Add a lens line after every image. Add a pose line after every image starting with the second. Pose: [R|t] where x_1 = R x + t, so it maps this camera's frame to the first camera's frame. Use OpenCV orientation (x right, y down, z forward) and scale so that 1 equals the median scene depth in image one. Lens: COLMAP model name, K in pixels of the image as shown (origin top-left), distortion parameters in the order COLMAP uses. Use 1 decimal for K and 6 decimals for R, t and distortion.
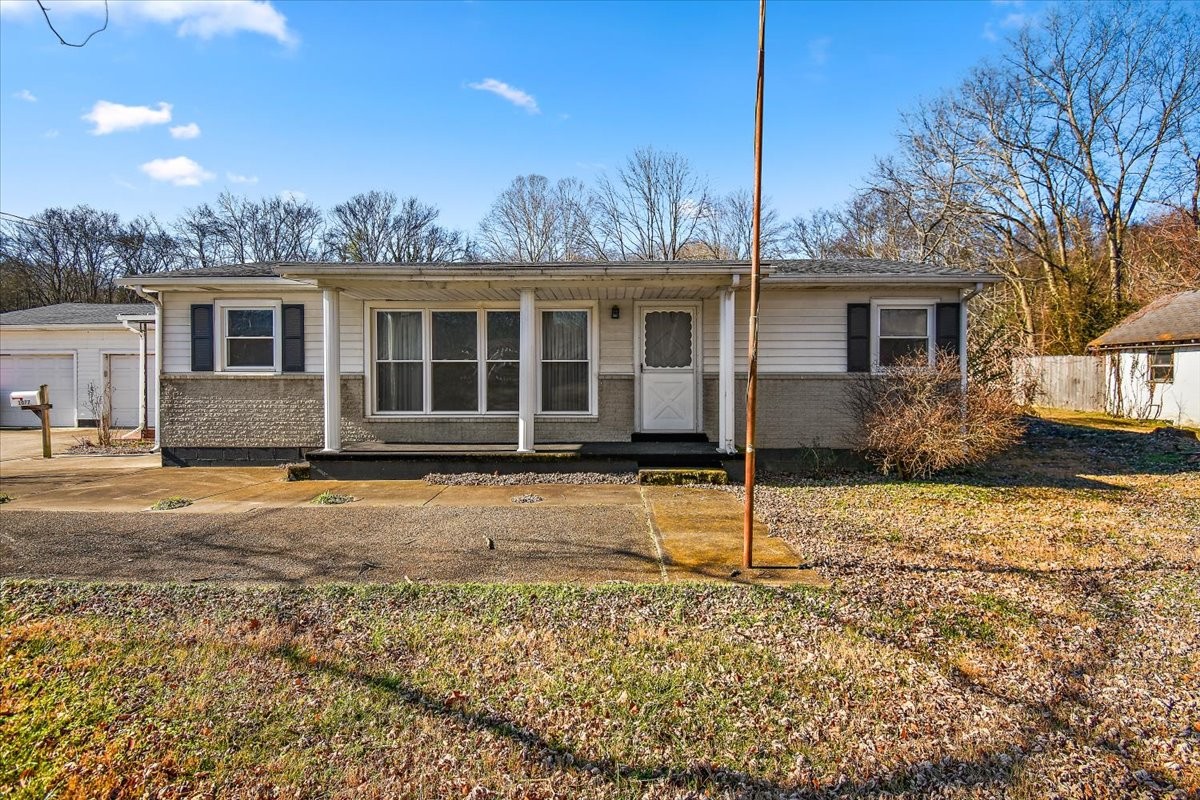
lens RADIAL K [[600.7, 0, 601.1], [0, 600.7, 391.4], [0, 0, 1]] dist [-0.000853, -0.000666]
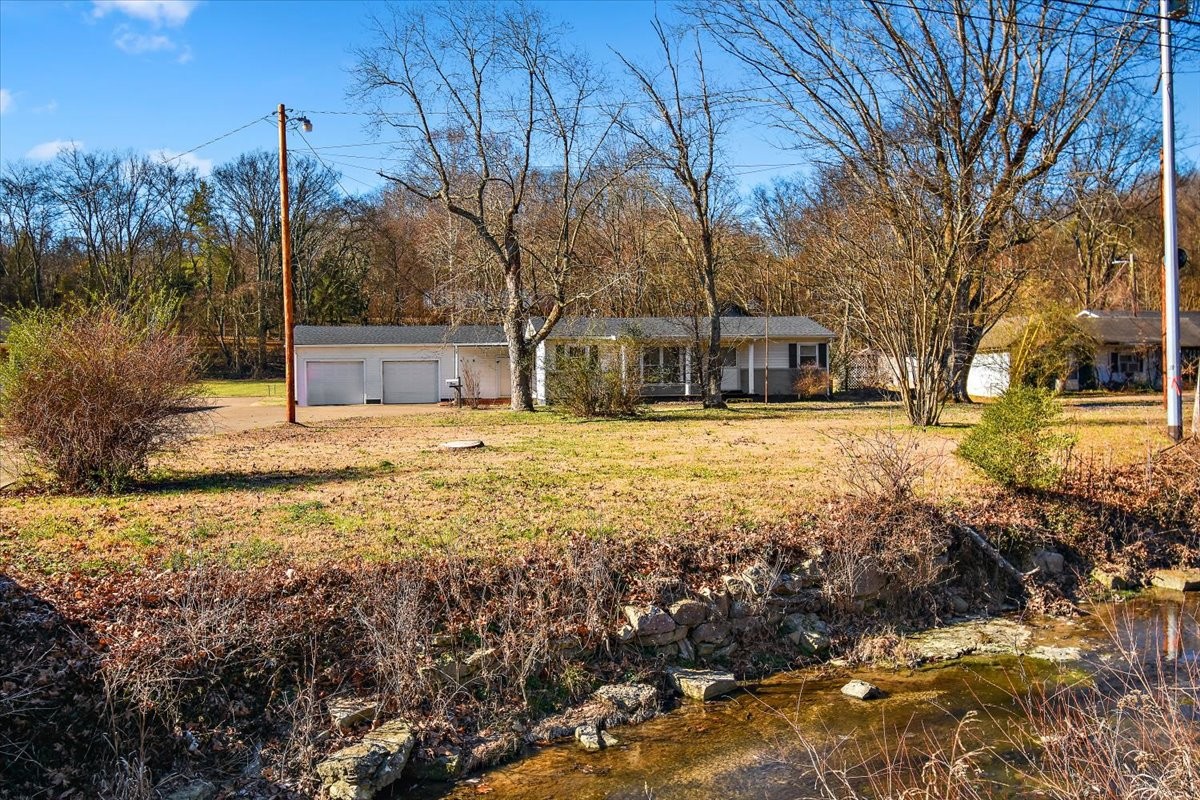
lens RADIAL K [[1062.9, 0, 603.1], [0, 1062.9, 399.5], [0, 0, 1]] dist [0.000785, 0.005062]
pose [[0.984622, -0.014821, 0.174071, -1.303964], [0.015080, 0.999886, -0.000167, 0.102056], [-0.174049, 0.002789, 0.984733, -3.708011]]
